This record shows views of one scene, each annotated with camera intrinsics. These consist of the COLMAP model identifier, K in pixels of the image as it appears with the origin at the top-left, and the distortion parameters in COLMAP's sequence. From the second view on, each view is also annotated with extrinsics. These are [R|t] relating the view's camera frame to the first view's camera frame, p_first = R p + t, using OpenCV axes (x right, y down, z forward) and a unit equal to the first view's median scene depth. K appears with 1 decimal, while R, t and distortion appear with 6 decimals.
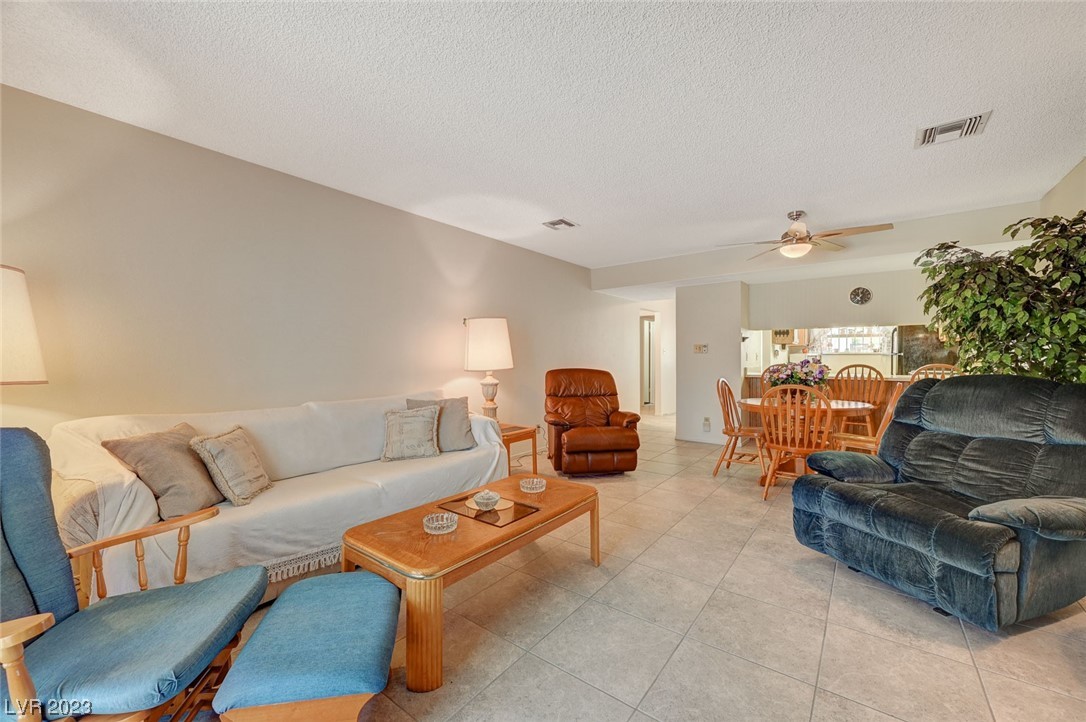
lens RADIAL K [[432.0, 0, 545.0], [0, 432.0, 361.1], [0, 0, 1]] dist [-0.000087, -0.000133]
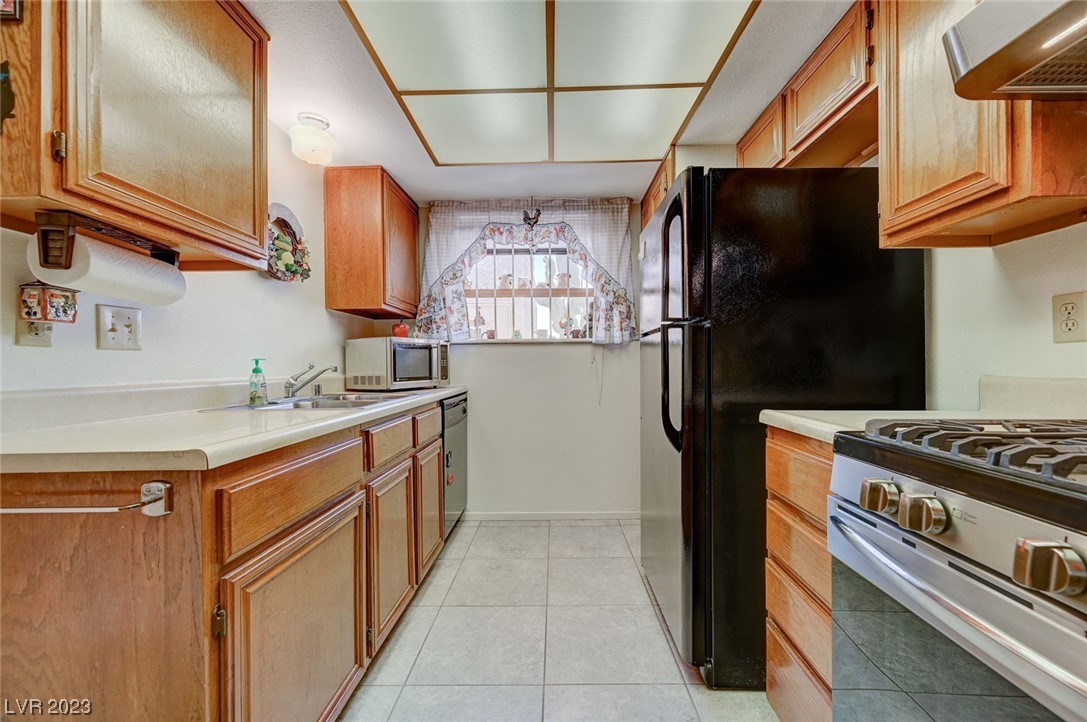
lens RADIAL K [[429.4, 0, 549.6], [0, 429.4, 362.3], [0, 0, 1]] dist [0.002423, 0.000101]
pose [[0.803042, -0.001721, 0.595921, 1.056156], [0.009706, 0.999901, -0.010191, 0.005801], [-0.595844, 0.013967, 0.802979, 1.440575]]
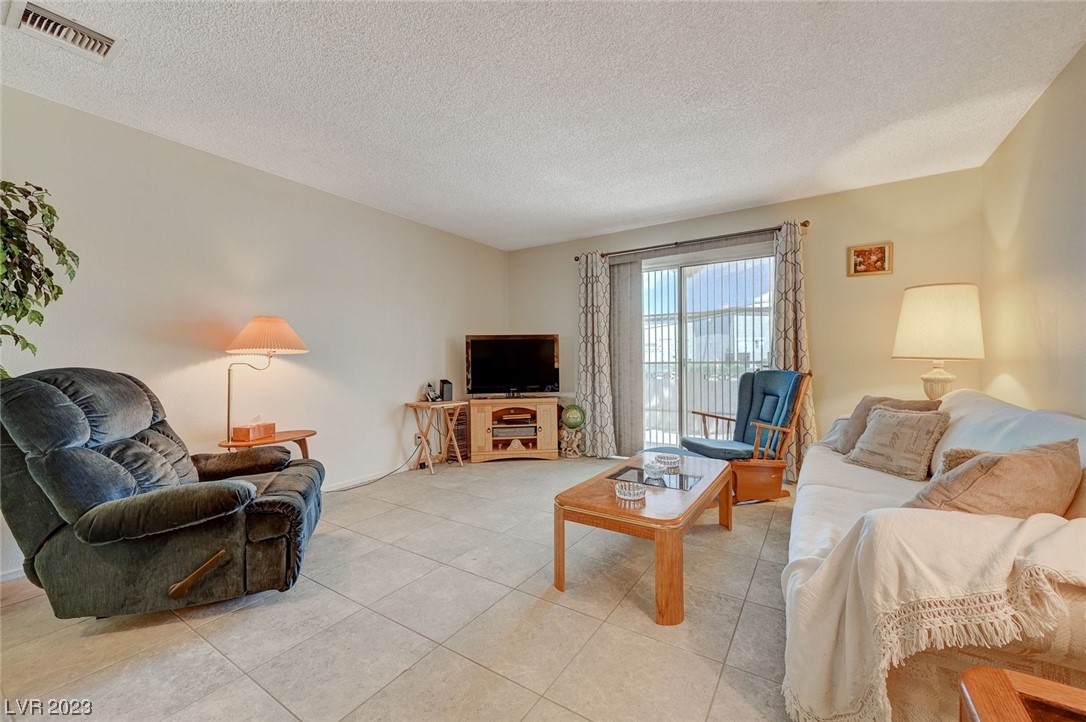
lens RADIAL K [[429.1, 0, 549.1], [0, 429.1, 362.3], [0, 0, 1]] dist [0.002423, 0.000101]
pose [[-0.996870, 0.013232, -0.077942, 0.115426], [0.011903, 0.999776, 0.017490, 0.009363], [0.078156, 0.016508, -0.996804, 1.077776]]
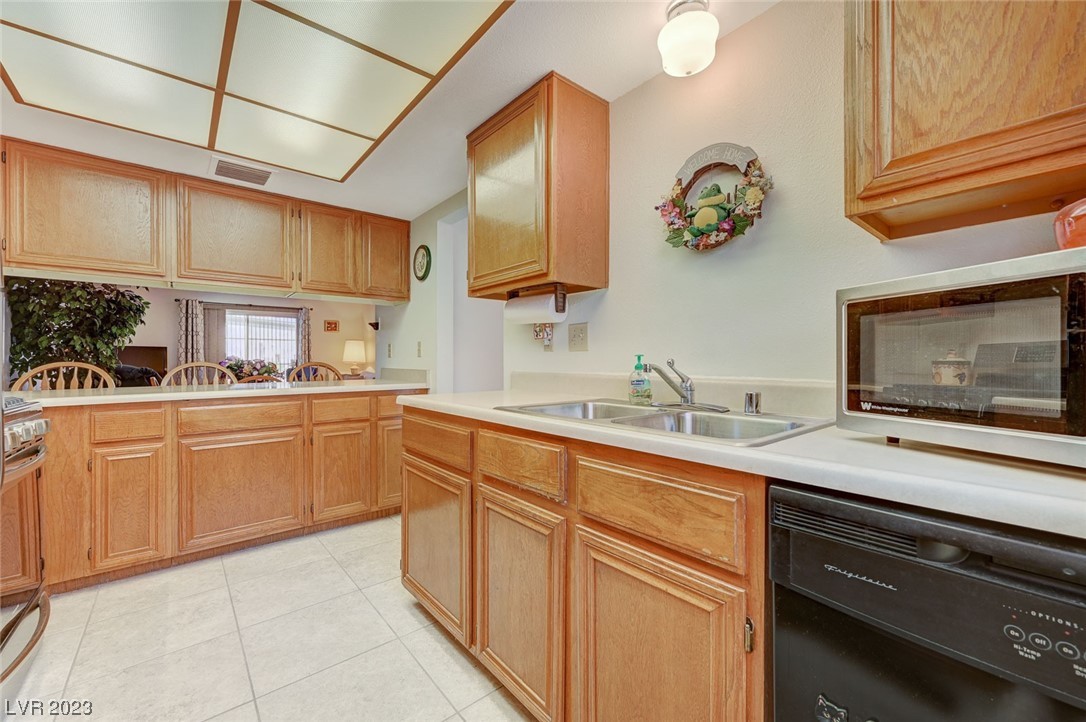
lens RADIAL K [[432.6, 0, 549.8], [0, 432.6, 361.0], [0, 0, 1]] dist [-0.000237, 0.000033]
pose [[-0.208135, 0.004985, -0.978087, 1.453880], [-0.003353, 0.999978, 0.005810, -0.000382], [0.978094, 0.004488, -0.208113, 1.913204]]
